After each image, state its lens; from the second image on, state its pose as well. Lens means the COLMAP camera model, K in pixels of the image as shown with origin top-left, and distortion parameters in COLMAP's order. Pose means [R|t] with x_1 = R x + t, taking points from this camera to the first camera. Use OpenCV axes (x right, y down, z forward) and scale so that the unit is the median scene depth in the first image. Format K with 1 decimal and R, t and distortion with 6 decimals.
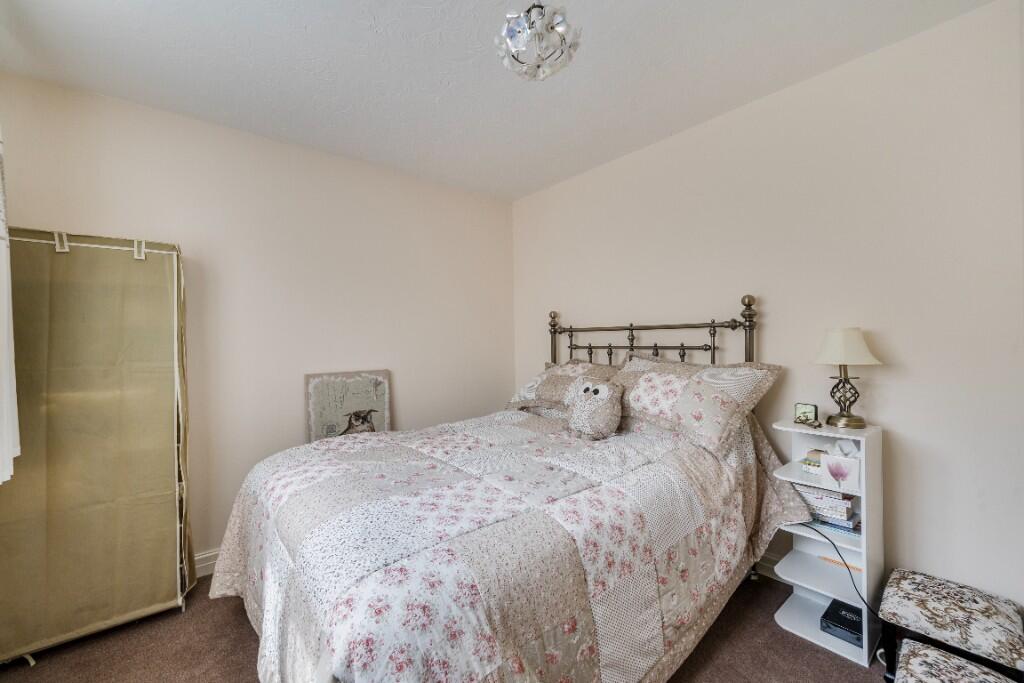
lens RADIAL K [[400.6, 0, 511.2], [0, 400.6, 339.0], [0, 0, 1]] dist [-0.001217, -0.000049]
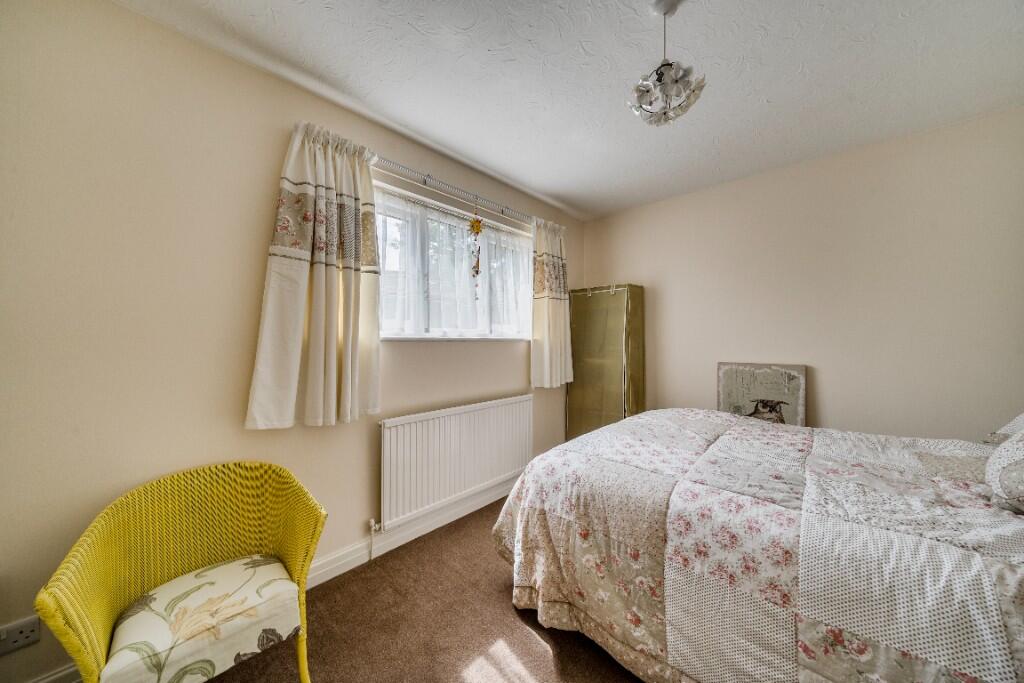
lens RADIAL K [[352.0, 0, 511.1], [0, 352.0, 339.4], [0, 0, 1]] dist [-0.000268, -0.000008]
pose [[0.138962, 0.014733, -0.990188, 0.712804], [0.004525, 0.999869, 0.015512, -0.006578], [0.990287, -0.006636, 0.138877, 0.255003]]
